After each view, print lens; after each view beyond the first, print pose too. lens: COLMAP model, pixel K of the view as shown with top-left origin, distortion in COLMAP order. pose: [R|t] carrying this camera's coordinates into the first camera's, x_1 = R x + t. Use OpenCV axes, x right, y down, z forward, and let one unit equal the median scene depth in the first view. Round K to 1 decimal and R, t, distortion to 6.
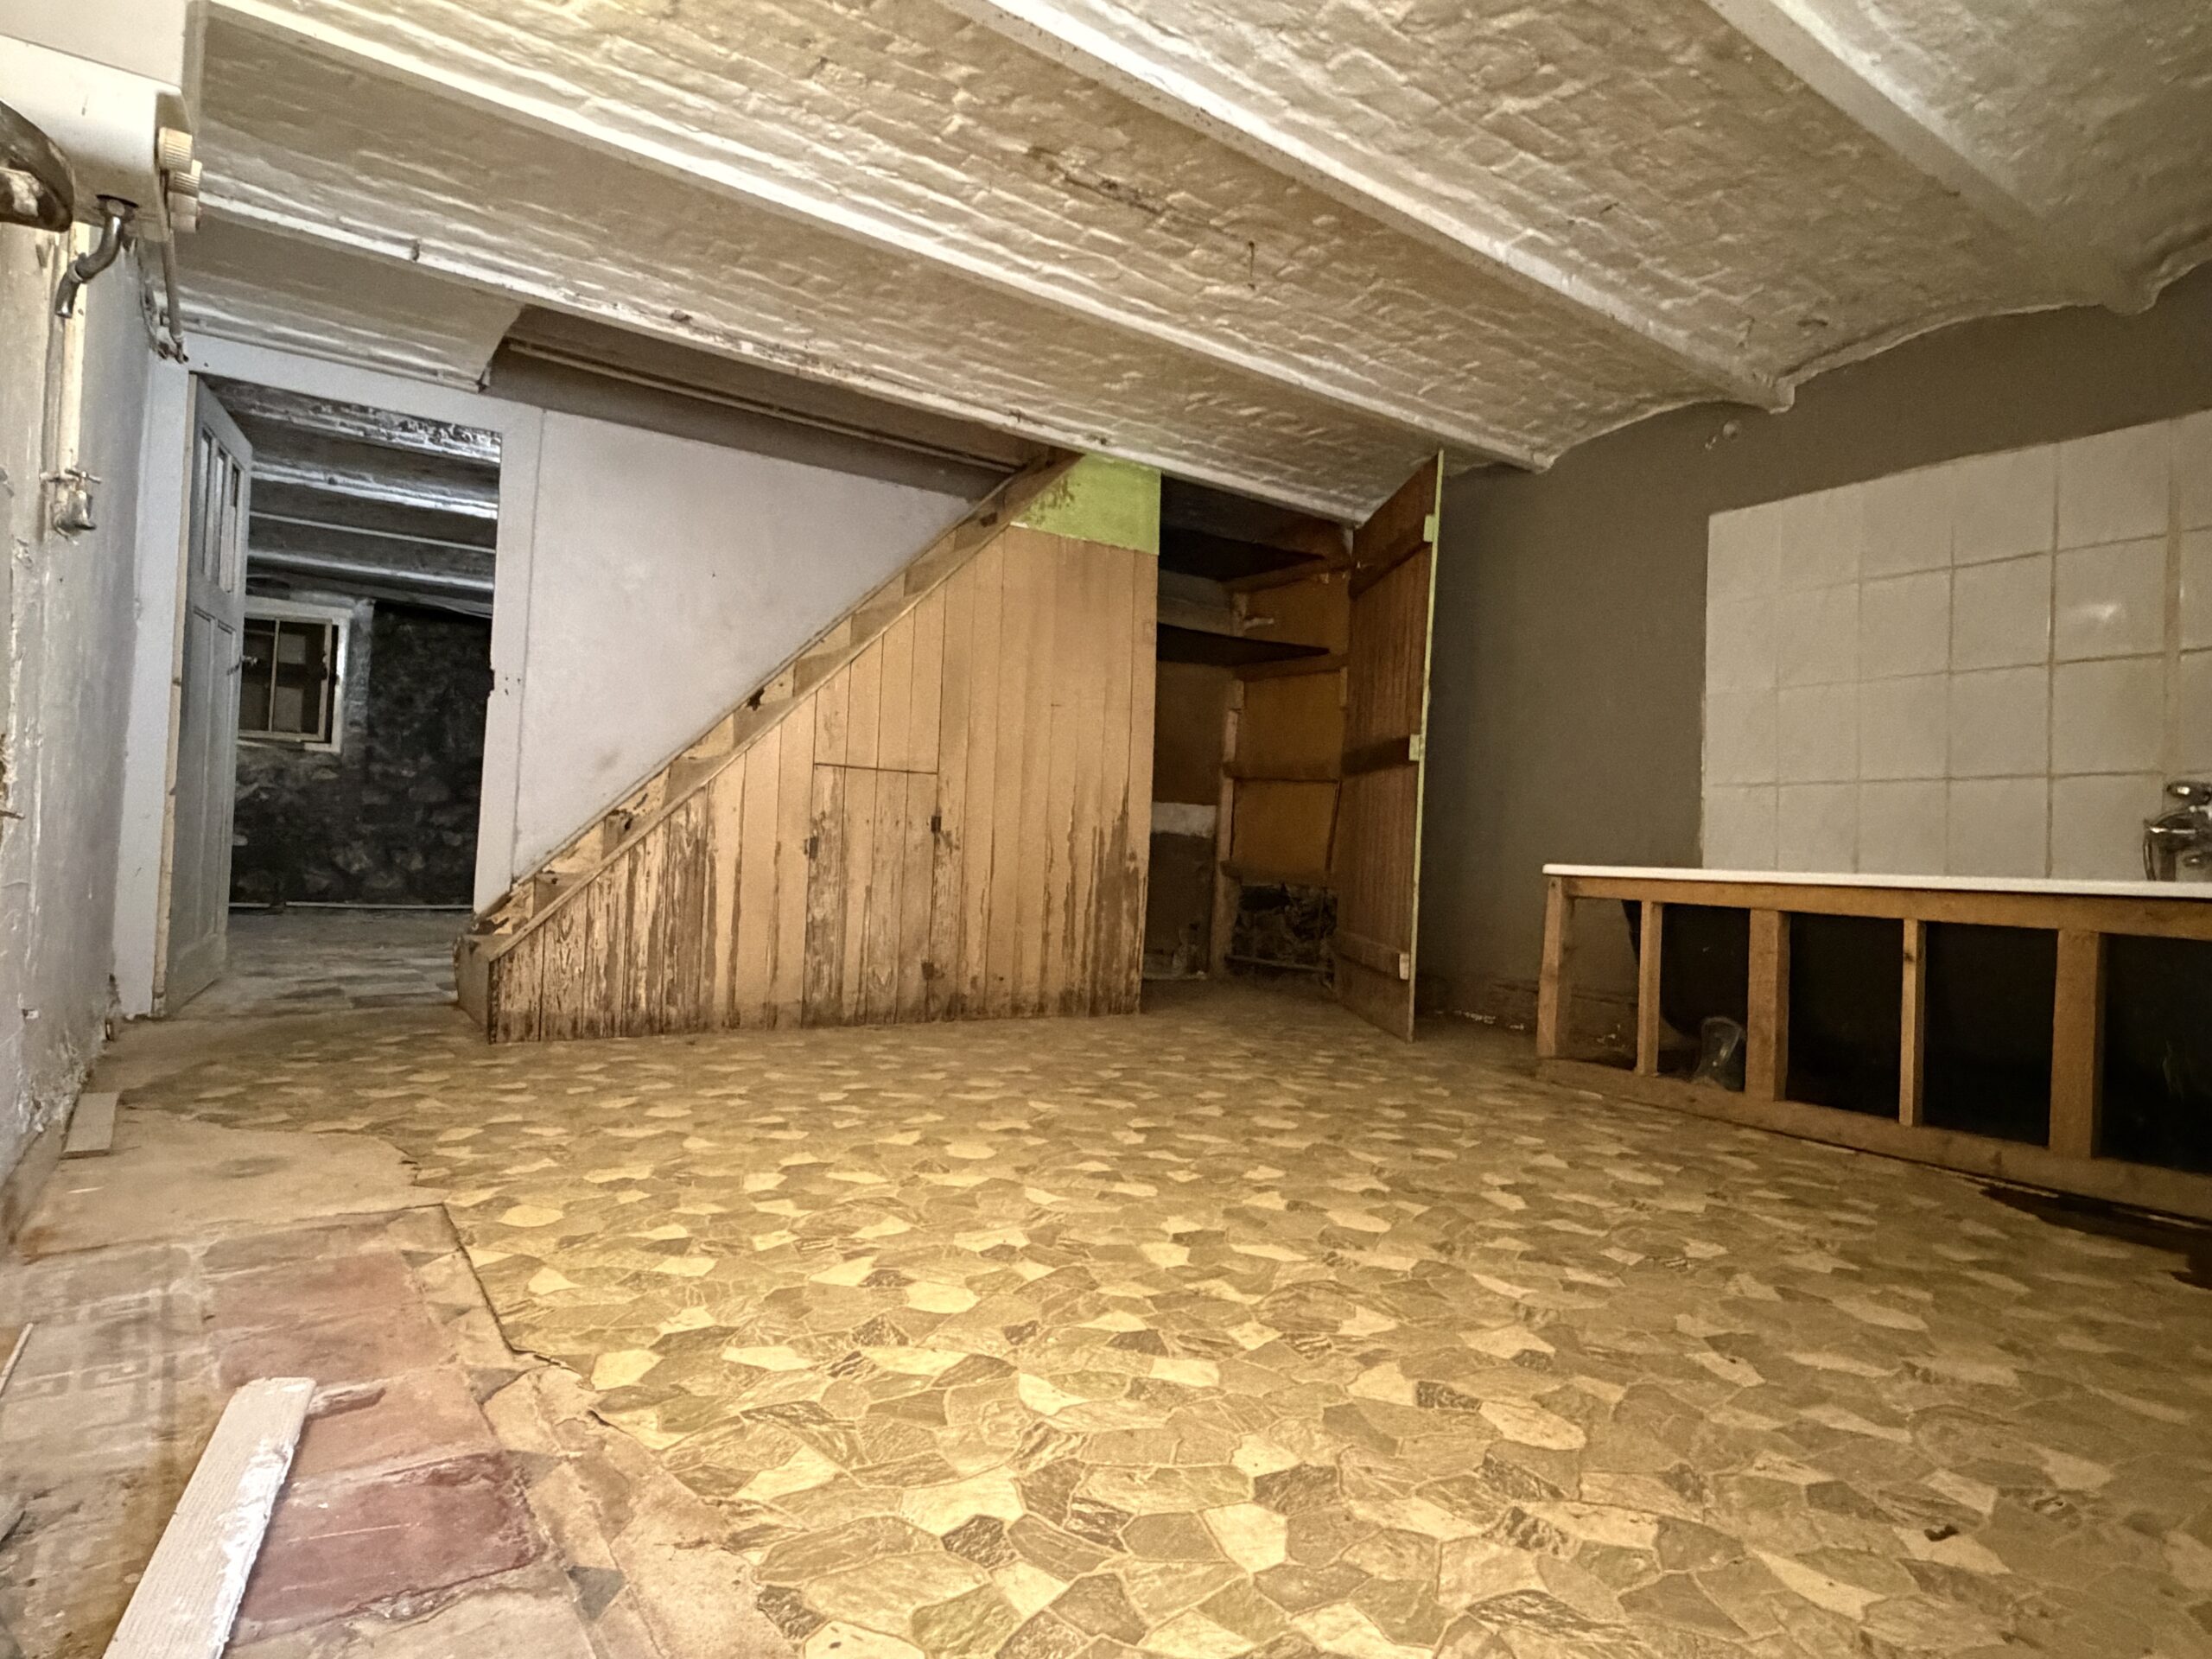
lens RADIAL K [[1290.9, 0, 1106.0], [0, 1290.9, 829.5], [0, 0, 1]] dist [-0.000255, -0.003182]
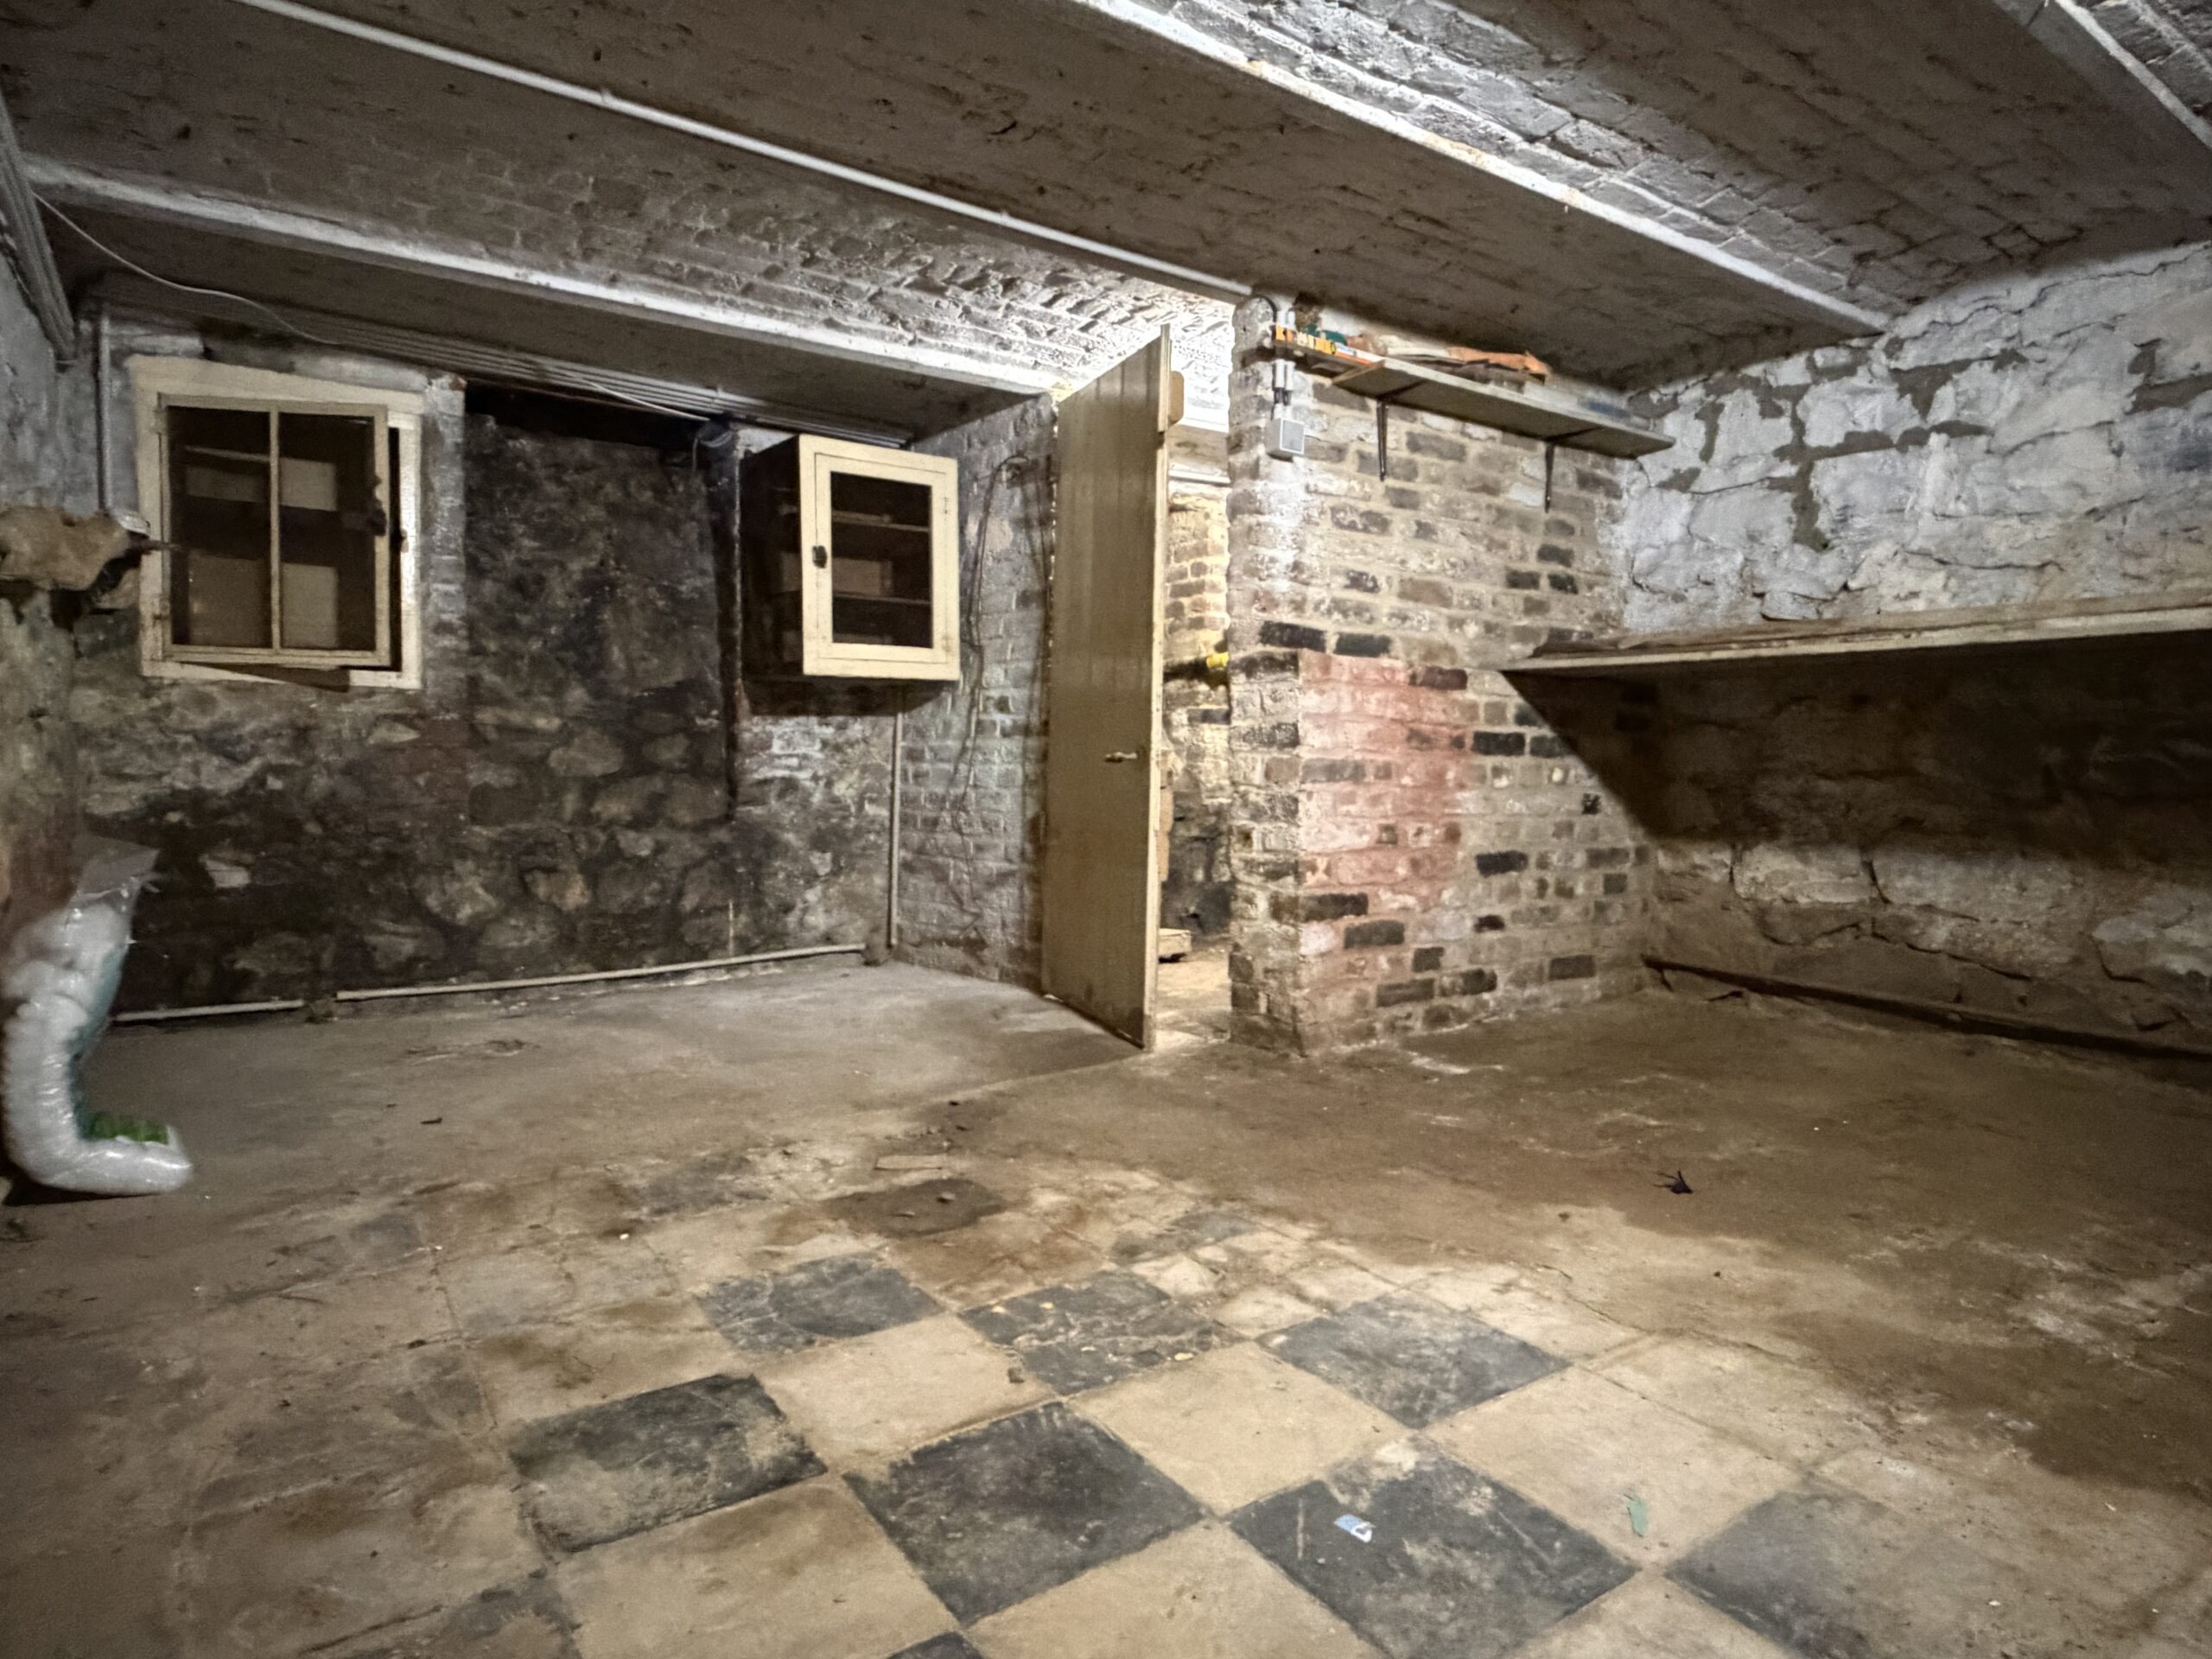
lens RADIAL K [[1276.3, 0, 1106.0], [0, 1276.3, 829.5], [0, 0, 1]] dist [-0.002420, 0.002254]
pose [[0.999338, -0.031479, -0.018216, -0.318266], [0.032773, 0.996588, 0.075750, -0.033667], [0.015769, -0.076297, 0.996960, 0.503506]]
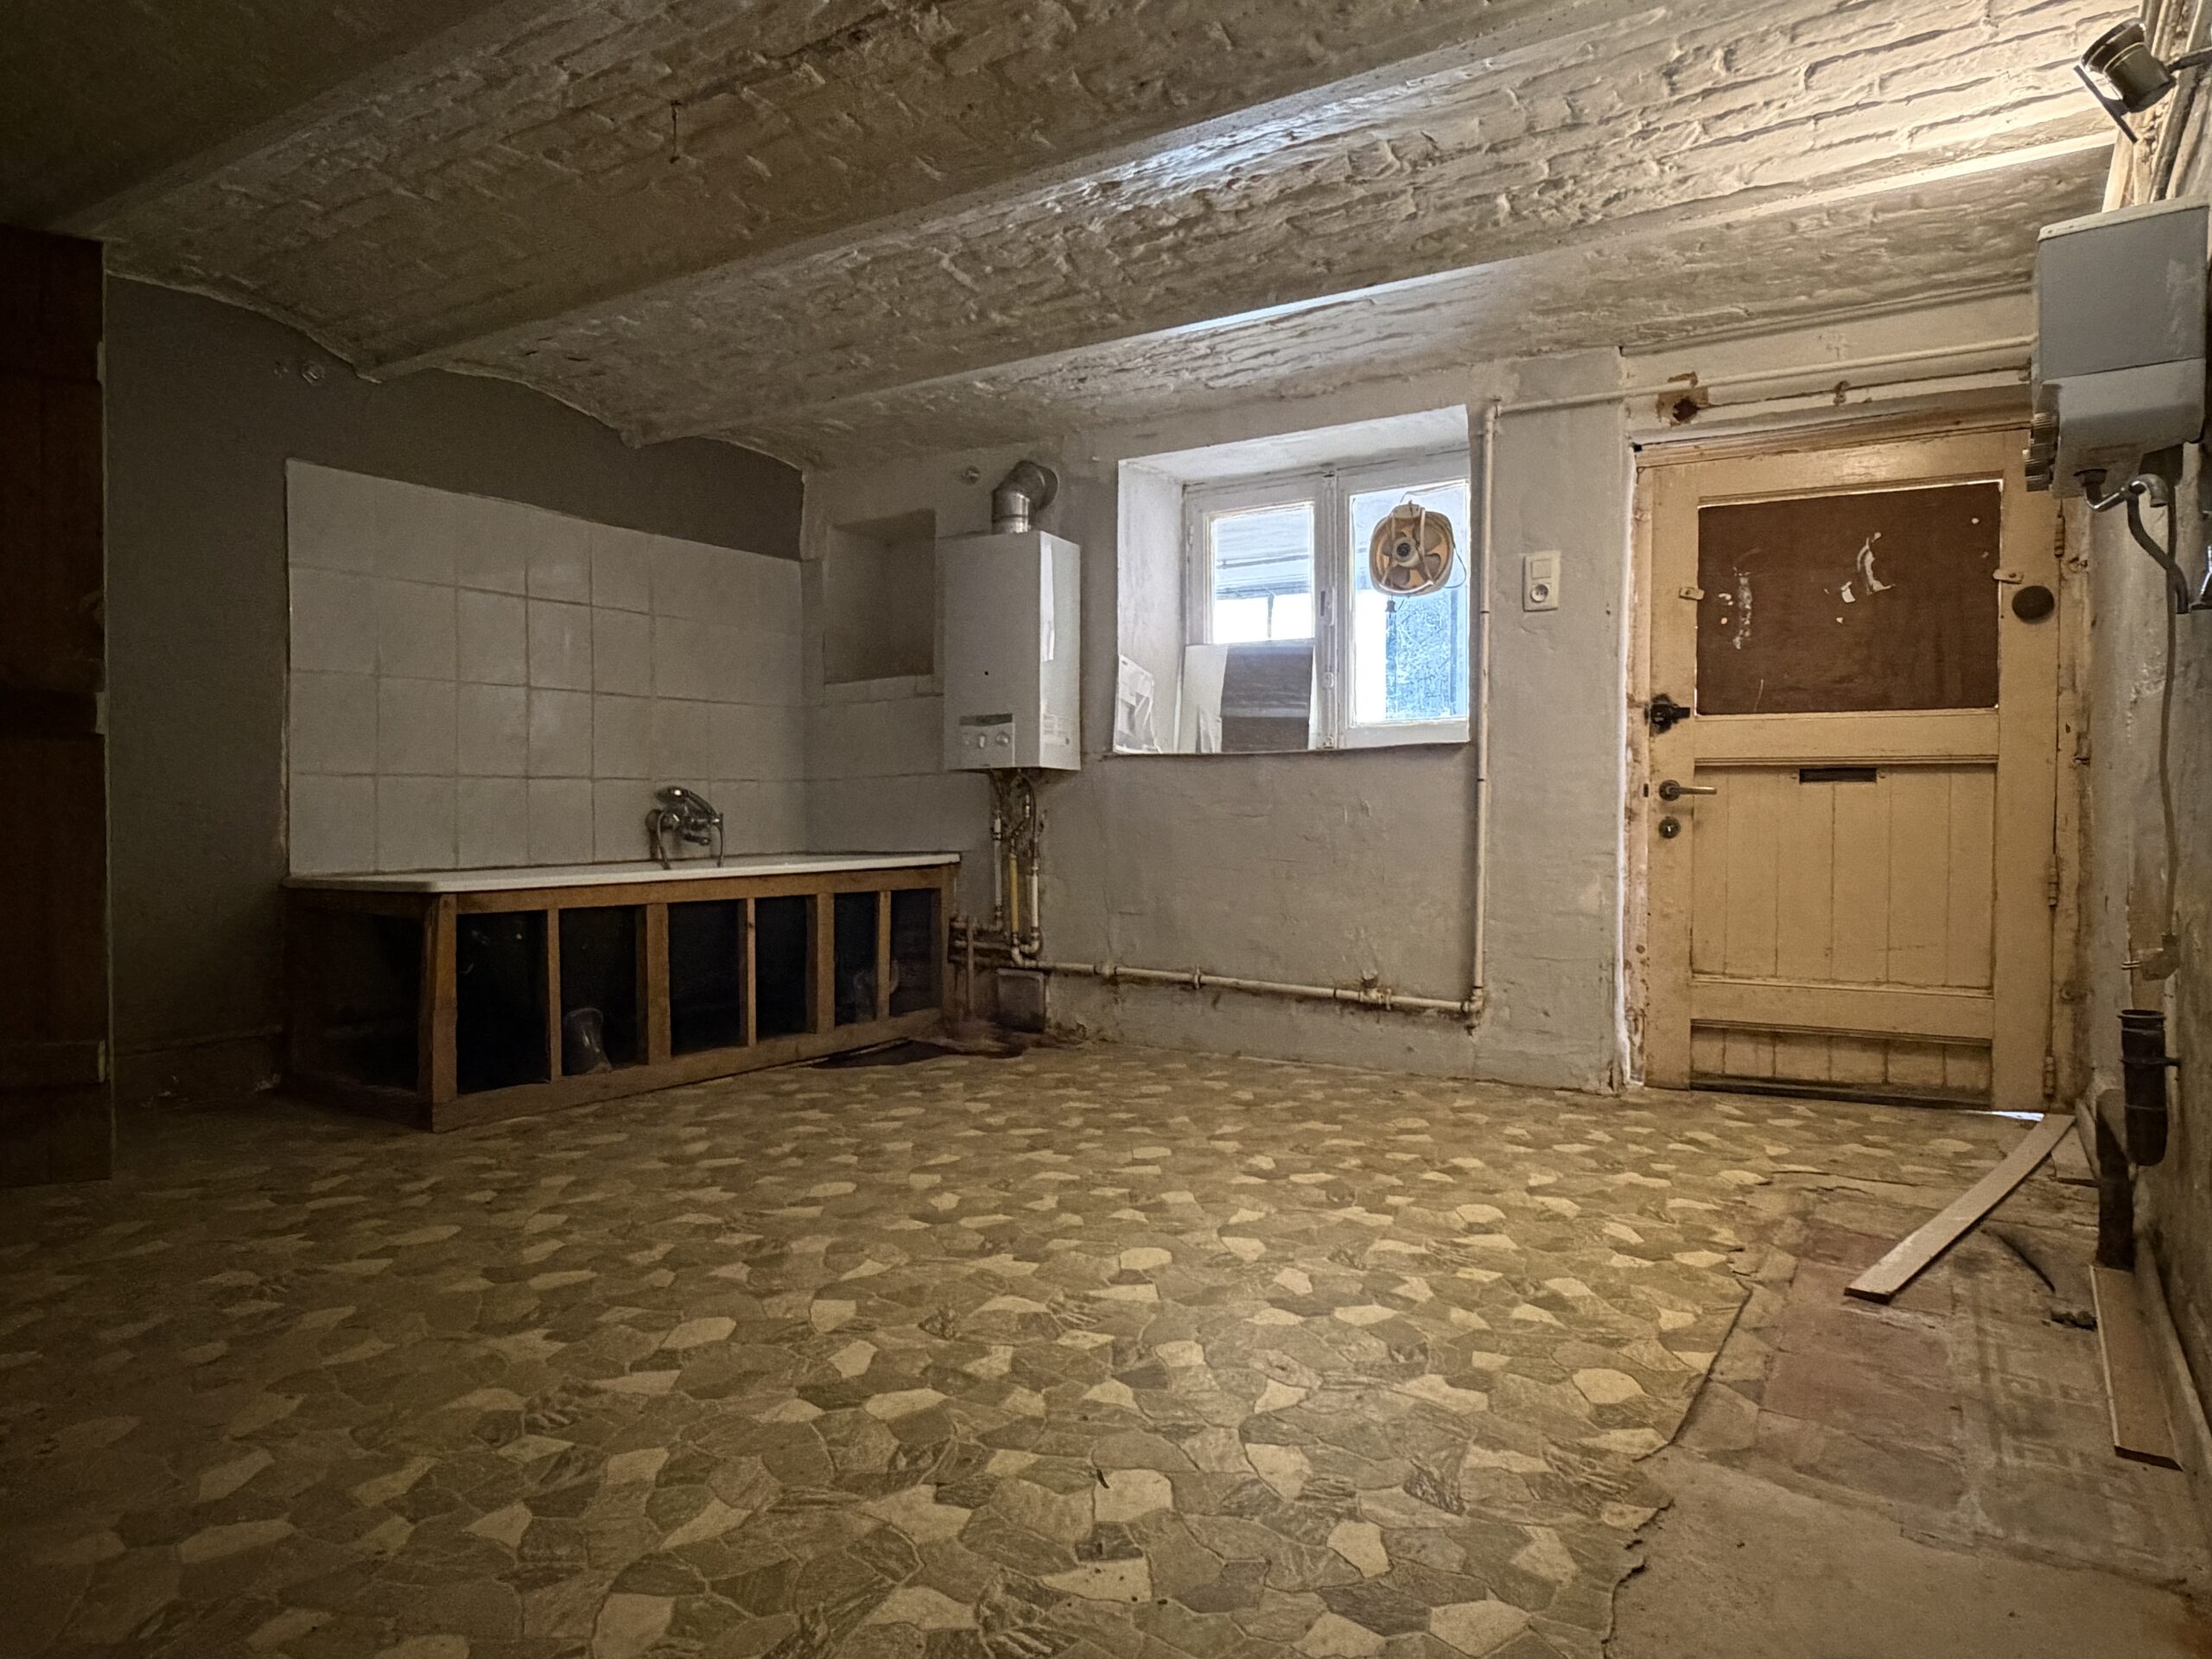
lens RADIAL K [[1276.3, 0, 1106.0], [0, 1276.3, 829.5], [0, 0, 1]] dist [-0.002420, 0.002254]
pose [[-0.370305, -0.059521, 0.927001, -1.279601], [-0.038361, 0.998074, 0.048760, -0.138414], [-0.928118, -0.017504, -0.371875, 1.897801]]
